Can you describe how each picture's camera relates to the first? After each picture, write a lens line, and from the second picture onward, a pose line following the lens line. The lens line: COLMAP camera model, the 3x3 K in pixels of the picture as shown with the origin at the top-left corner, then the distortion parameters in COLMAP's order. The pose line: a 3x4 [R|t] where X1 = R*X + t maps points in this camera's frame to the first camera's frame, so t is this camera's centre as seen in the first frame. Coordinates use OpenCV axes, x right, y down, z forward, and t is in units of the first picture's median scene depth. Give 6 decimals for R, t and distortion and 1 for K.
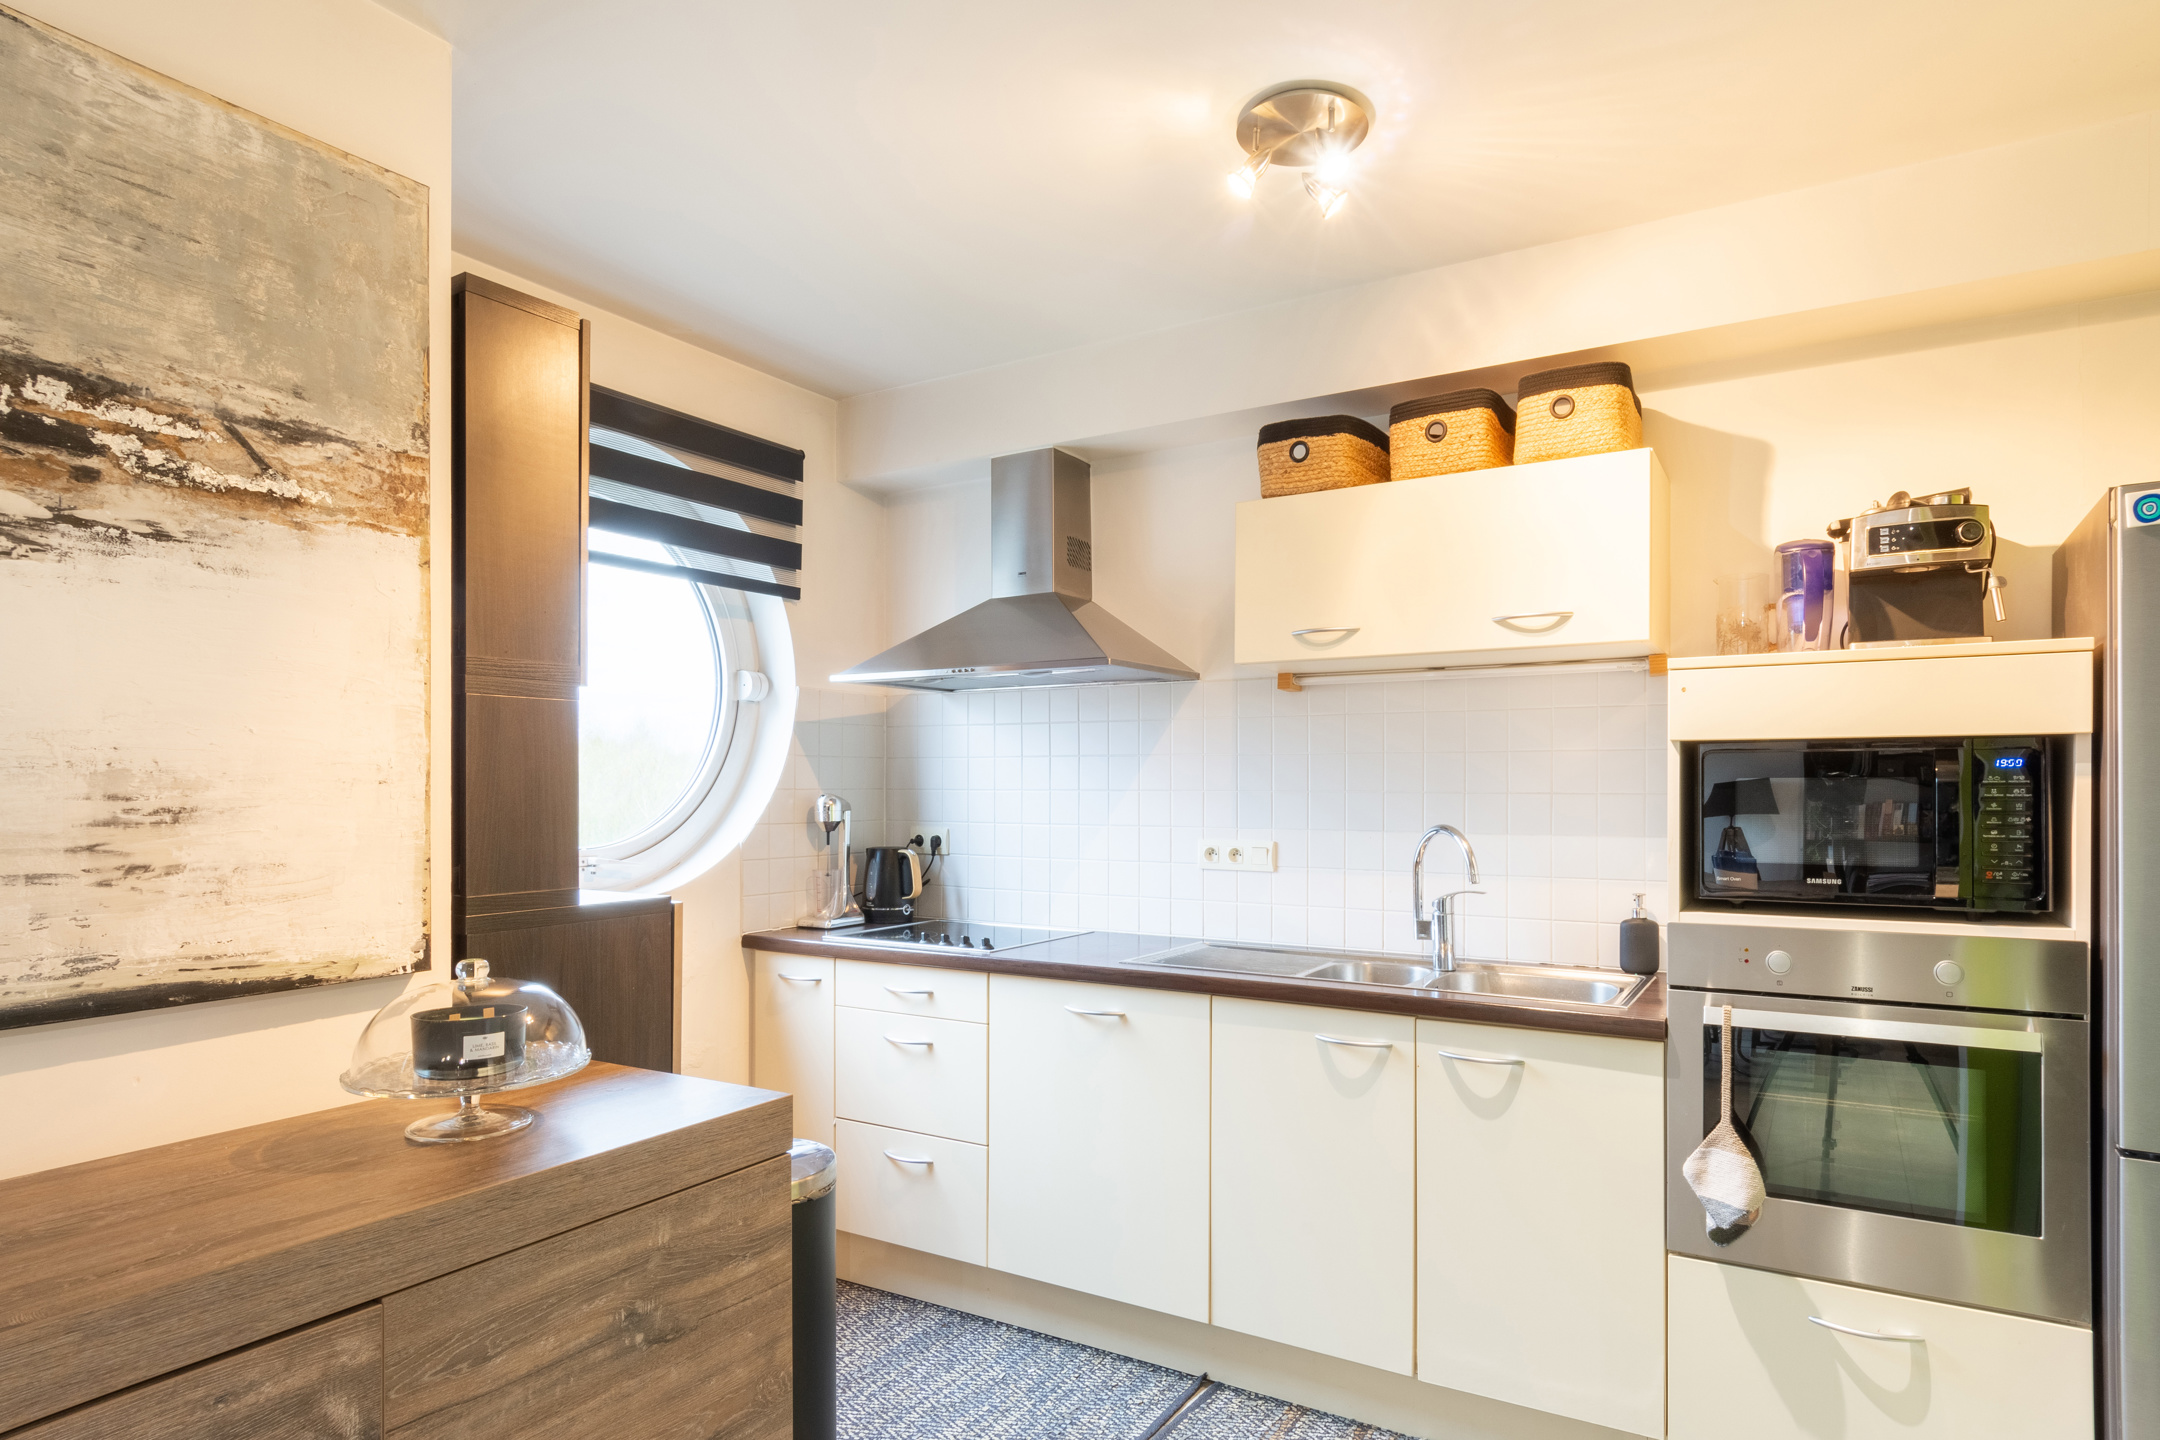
lens RADIAL K [[1178.1, 0, 1106.5], [0, 1178.1, 773.4], [0, 0, 1]] dist [0.001782, -0.001283]
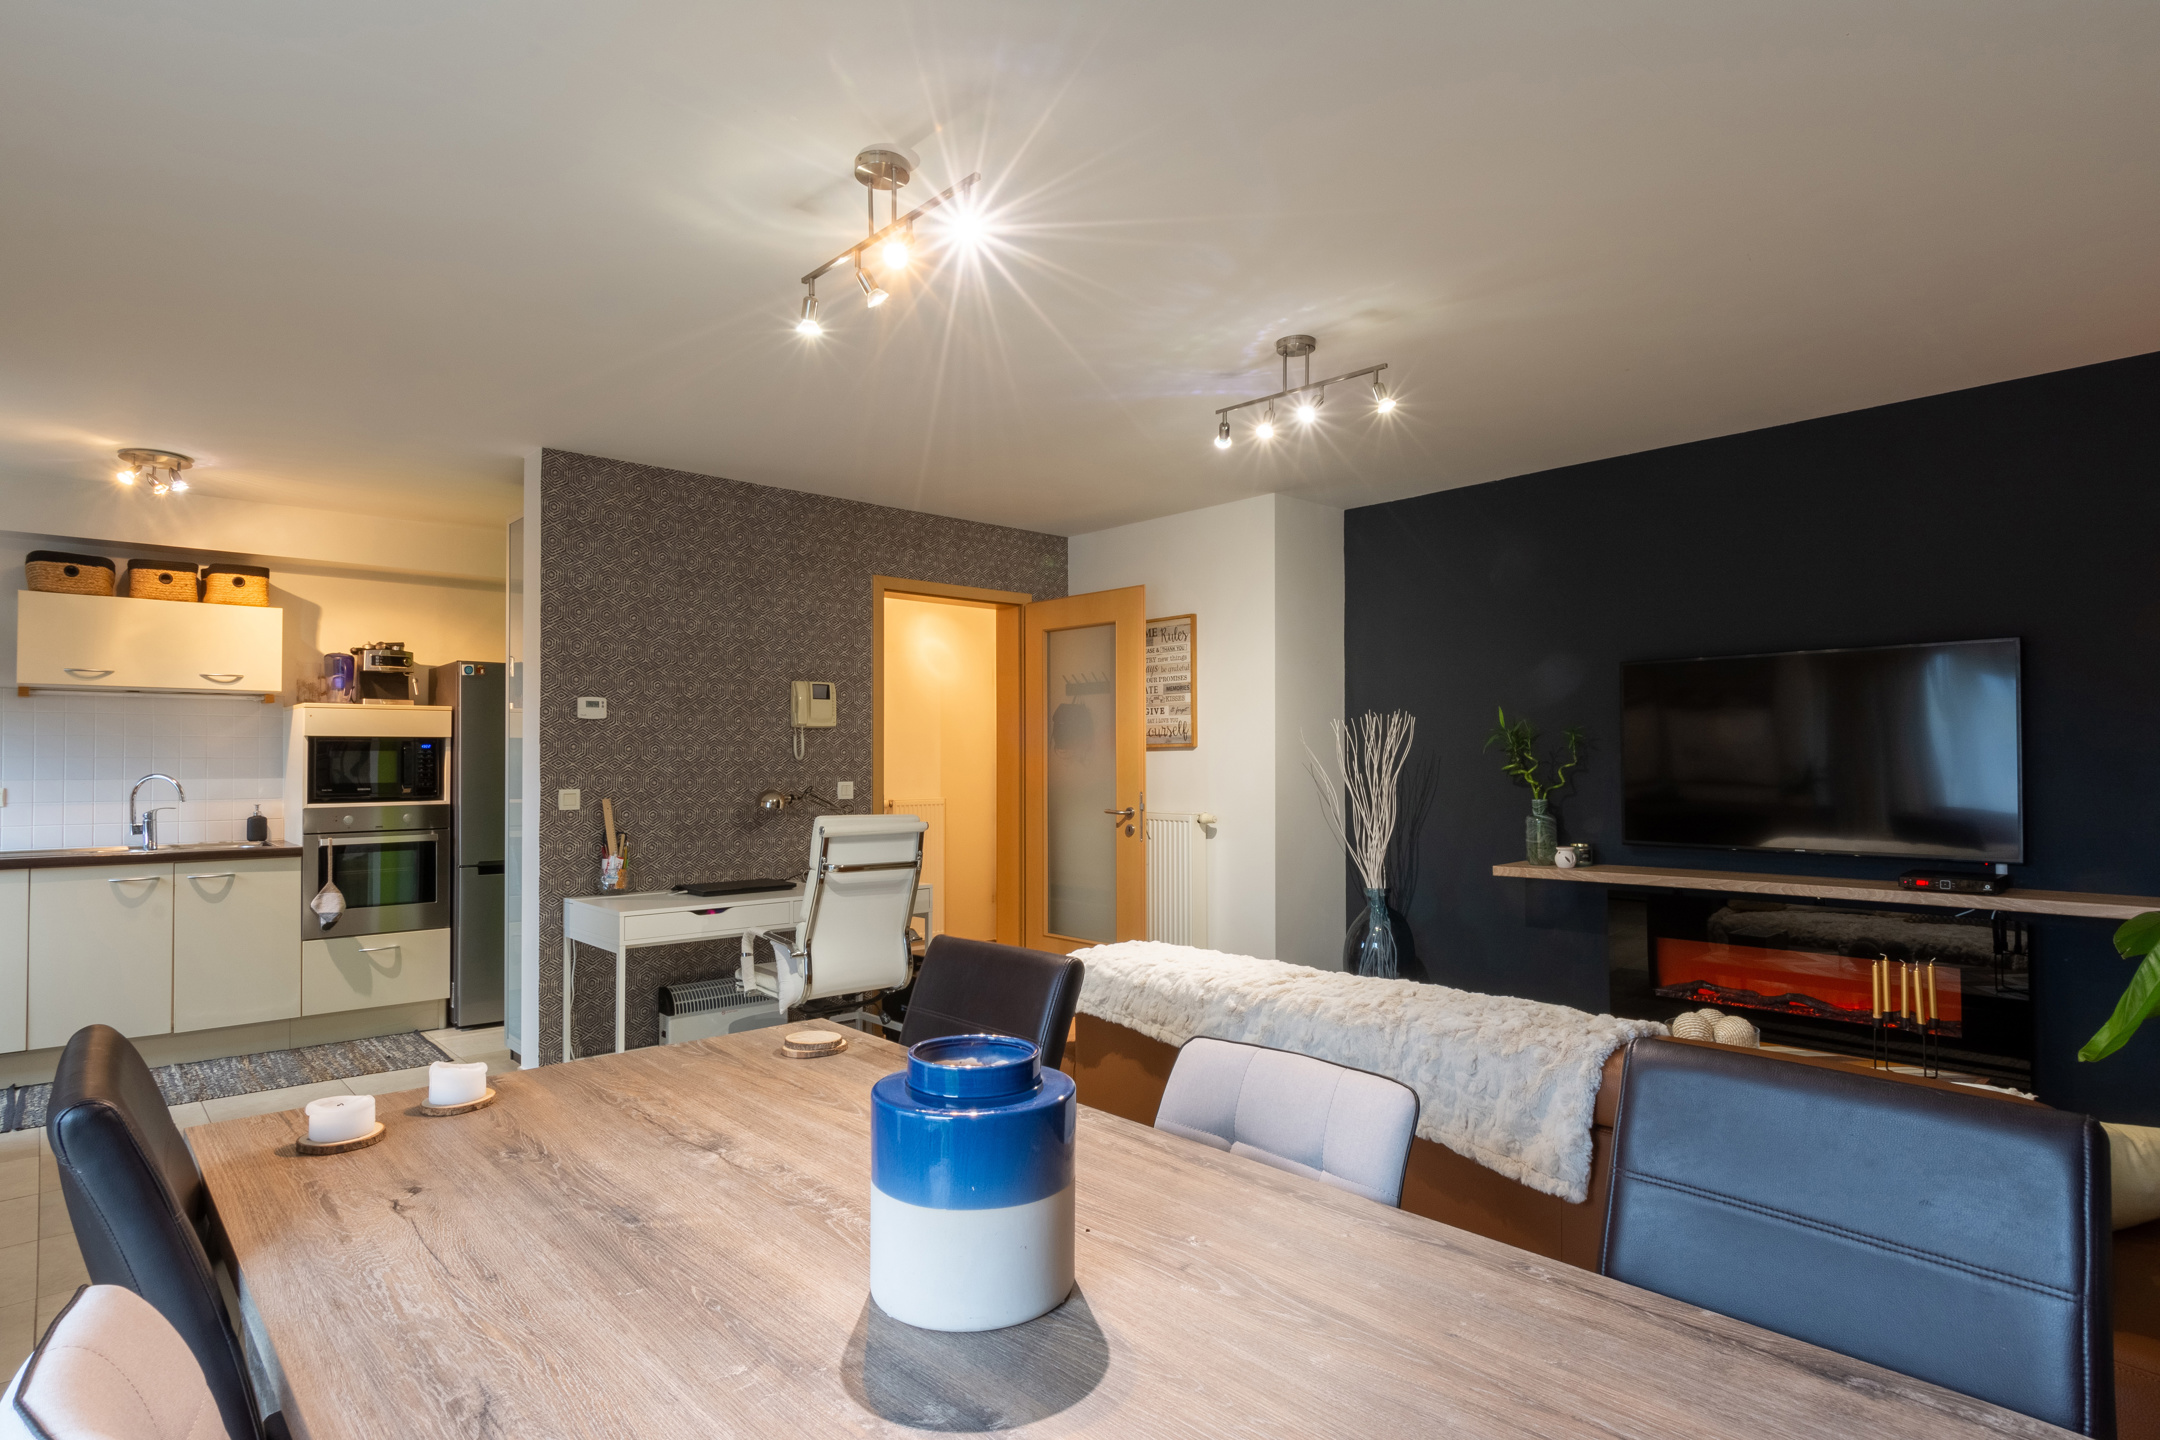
lens RADIAL K [[1178.1, 0, 1106.5], [0, 1178.1, 773.4], [0, 0, 1]] dist [0.001782, -0.001283]
pose [[0.294932, -0.007507, 0.955489, -1.357398], [-0.006241, 0.999933, 0.009783, 0.015942], [-0.955498, -0.008849, 0.294866, -1.314430]]
